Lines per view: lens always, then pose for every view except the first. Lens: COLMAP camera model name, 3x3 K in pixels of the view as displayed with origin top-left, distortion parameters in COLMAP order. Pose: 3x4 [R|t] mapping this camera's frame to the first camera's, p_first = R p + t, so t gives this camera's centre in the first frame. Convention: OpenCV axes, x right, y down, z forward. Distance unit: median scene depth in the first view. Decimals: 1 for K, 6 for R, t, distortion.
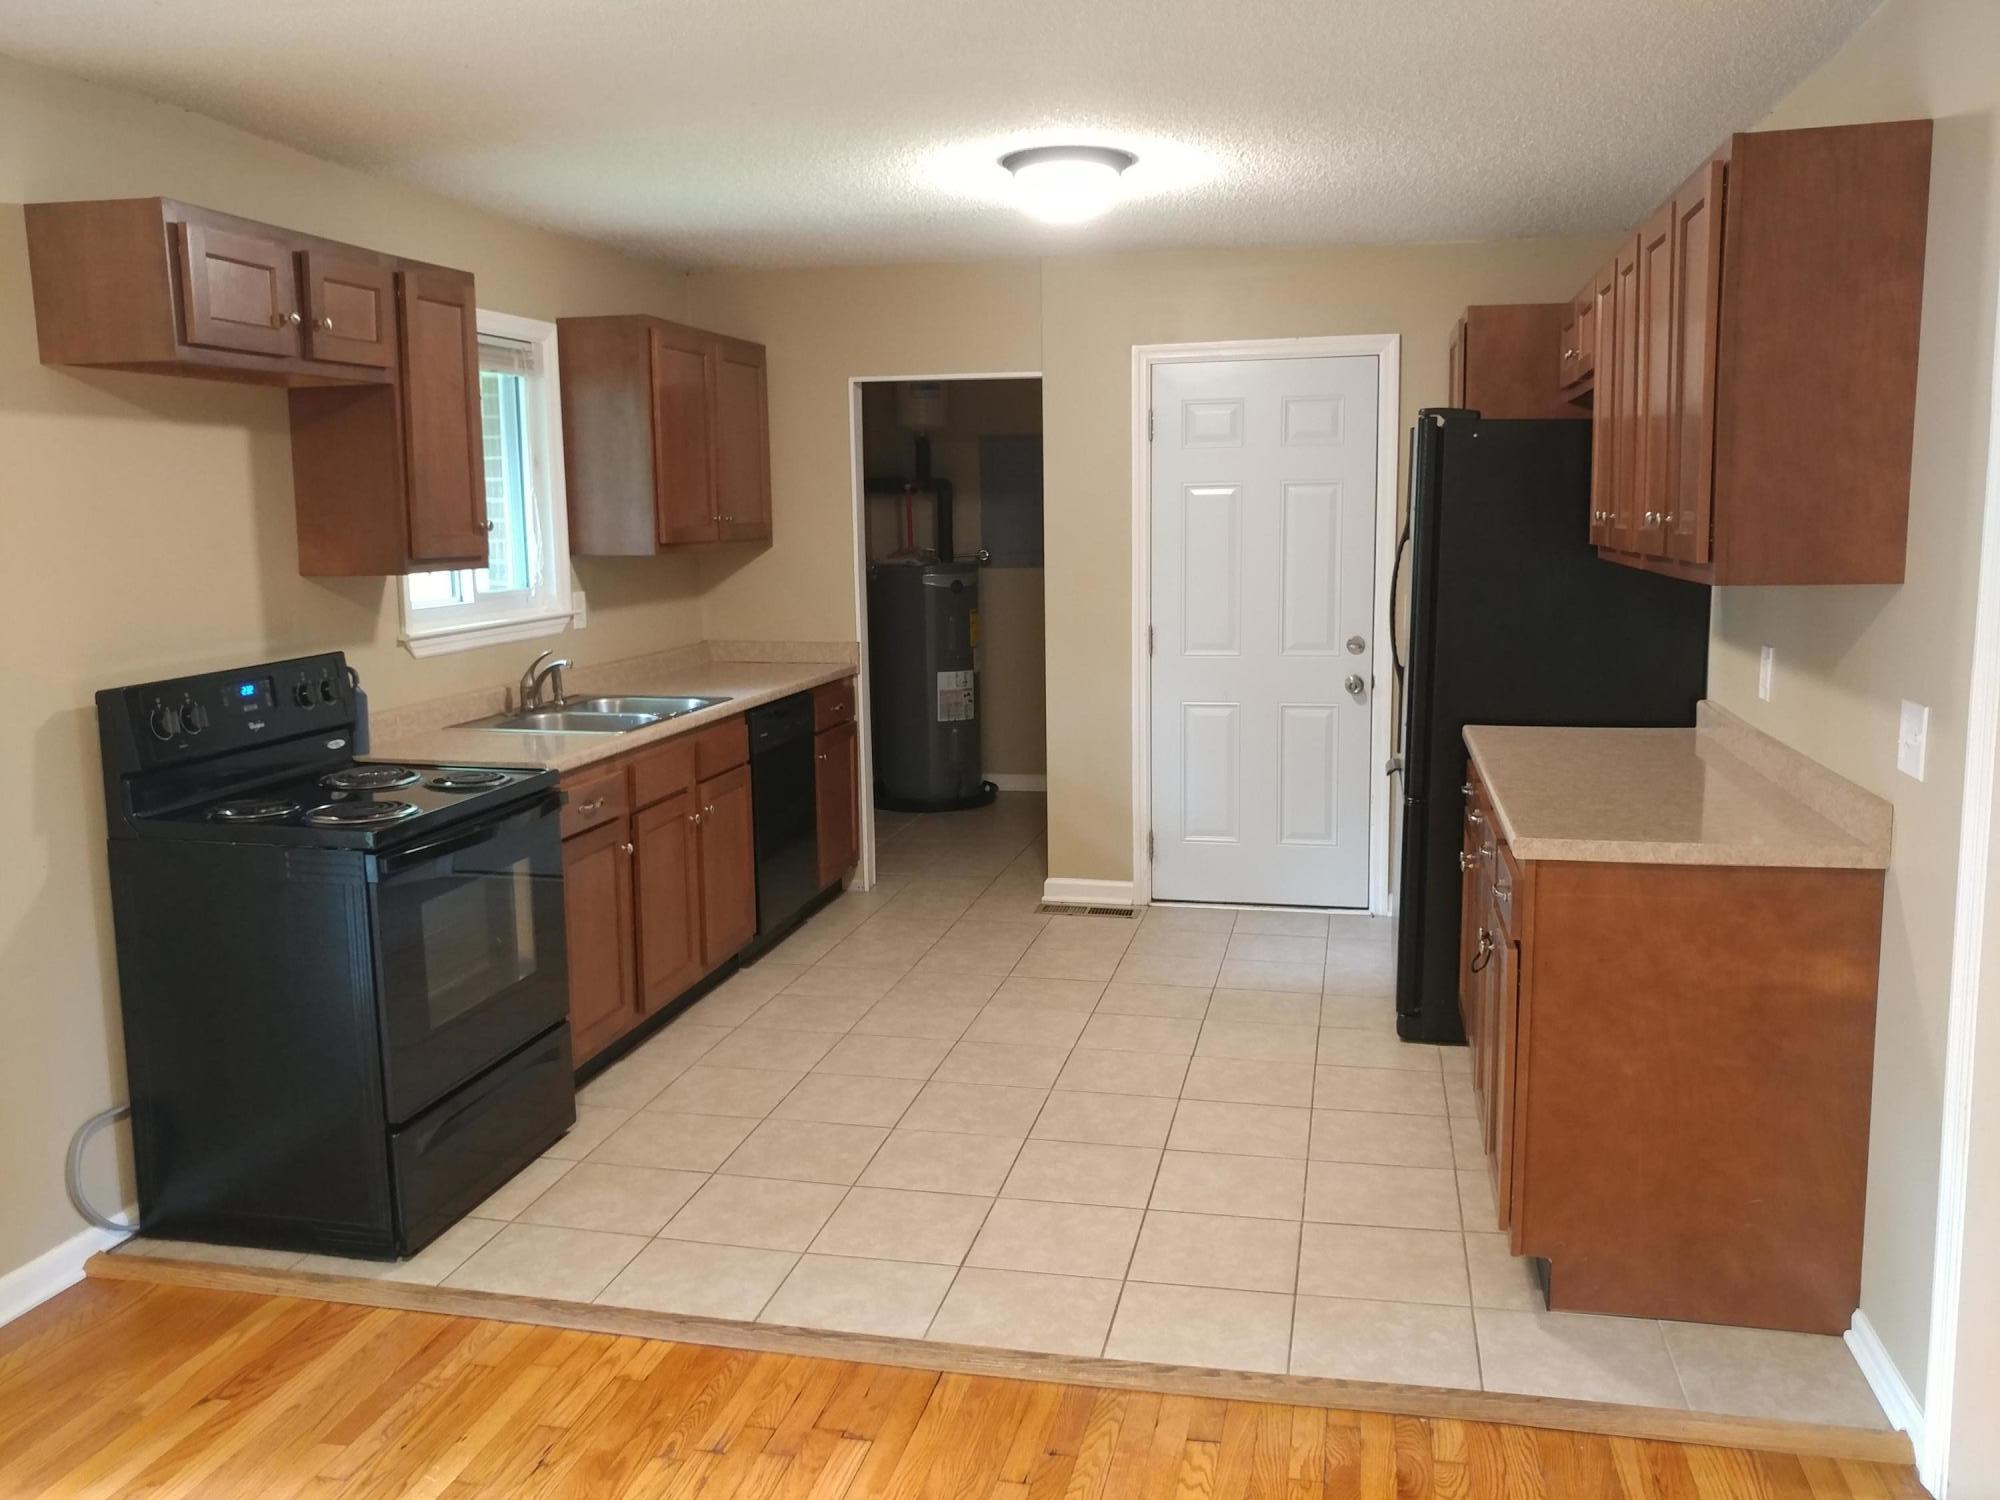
lens RADIAL K [[1665.5, 0, 1000.0], [0, 1665.5, 750.0], [0, 0, 1]] dist [0.000780, 0.010777]
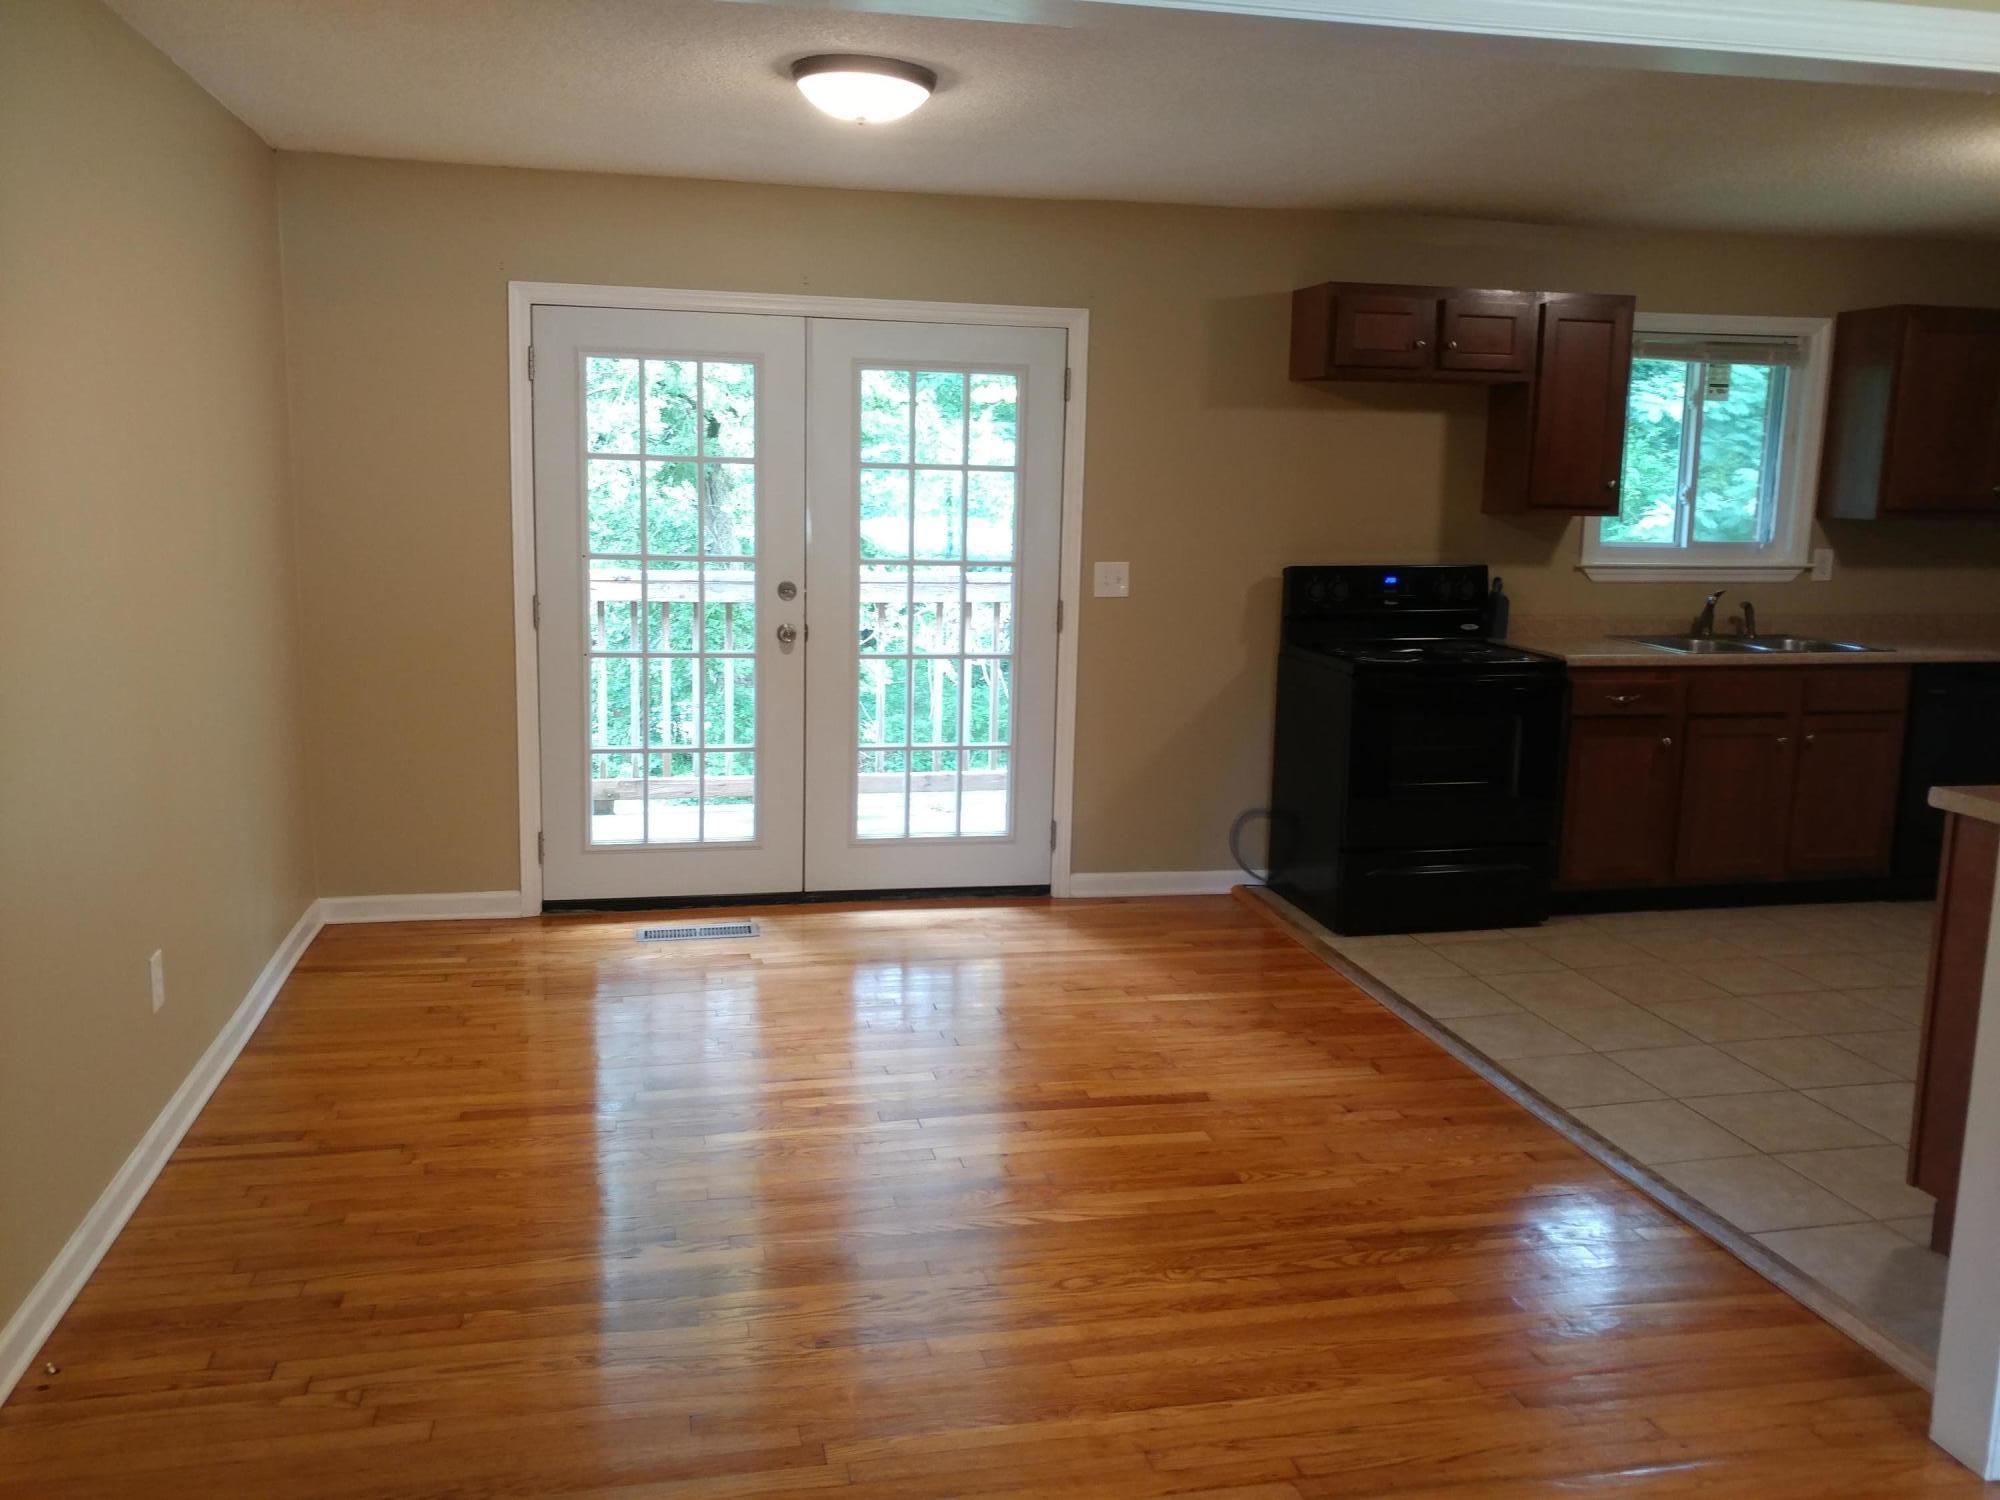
lens RADIAL K [[1665.5, 0, 1000.0], [0, 1665.5, 750.0], [0, 0, 1]] dist [0.000780, 0.010777]
pose [[0.418559, 0.169558, -0.892221, 0.802039], [-0.157864, 0.981045, 0.112381, 0.003309], [0.894364, 0.093811, 0.437392, -0.010522]]
